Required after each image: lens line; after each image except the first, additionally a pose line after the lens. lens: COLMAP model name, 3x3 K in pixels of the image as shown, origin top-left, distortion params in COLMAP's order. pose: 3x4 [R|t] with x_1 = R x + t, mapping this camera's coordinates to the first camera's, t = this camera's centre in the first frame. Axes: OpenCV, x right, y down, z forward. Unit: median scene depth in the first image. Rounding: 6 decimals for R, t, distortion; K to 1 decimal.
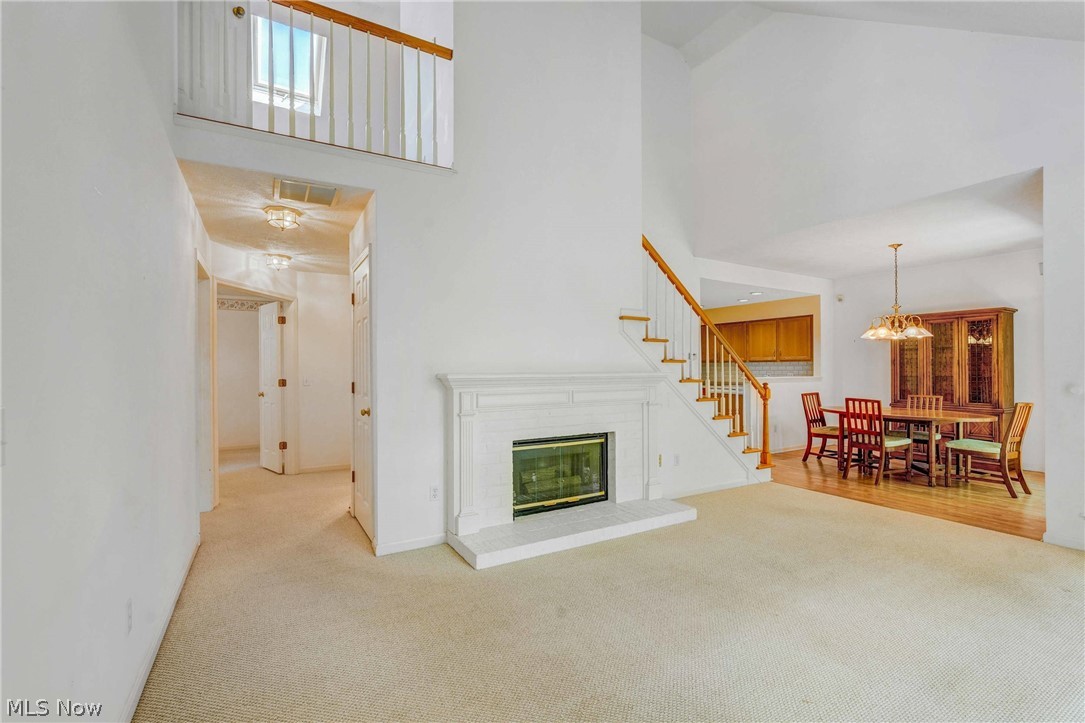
lens RADIAL K [[478.5, 0, 536.8], [0, 478.5, 369.8], [0, 0, 1]] dist [-0.000817, 0.000776]
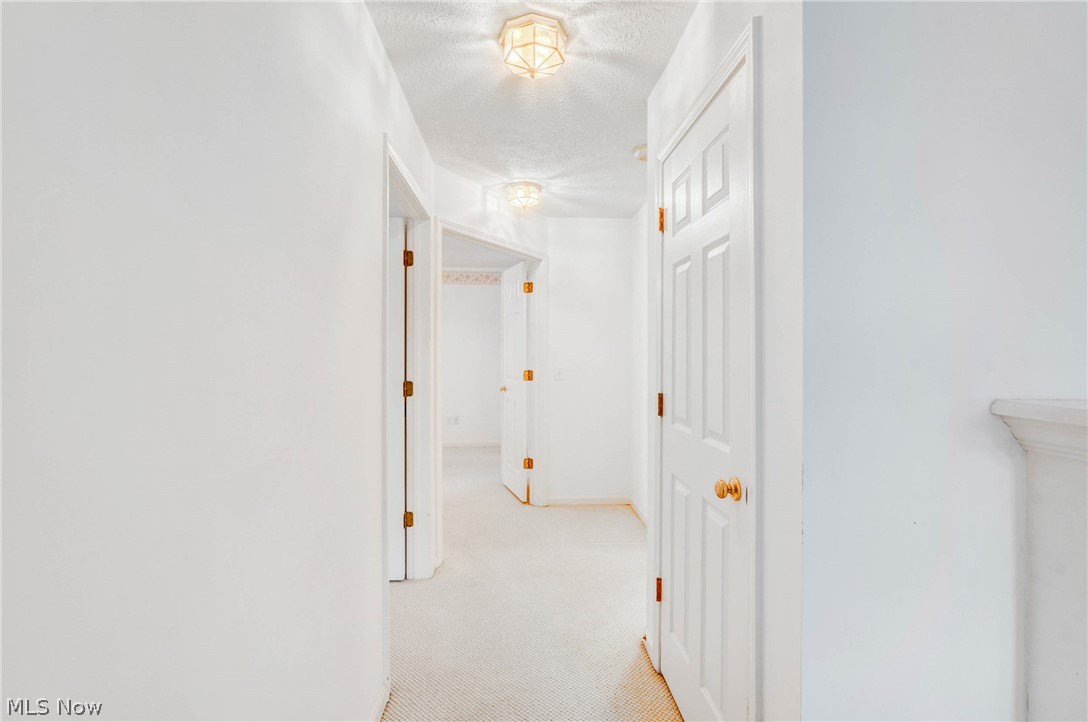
lens RADIAL K [[485.4, 0, 542.7], [0, 485.4, 349.6], [0, 0, 1]] dist [-0.001701, -0.000026]
pose [[0.897611, 0.005494, -0.440753, -0.221306], [-0.006916, 0.999975, -0.001619, -0.012934], [0.440733, 0.004501, 0.897627, 0.411182]]
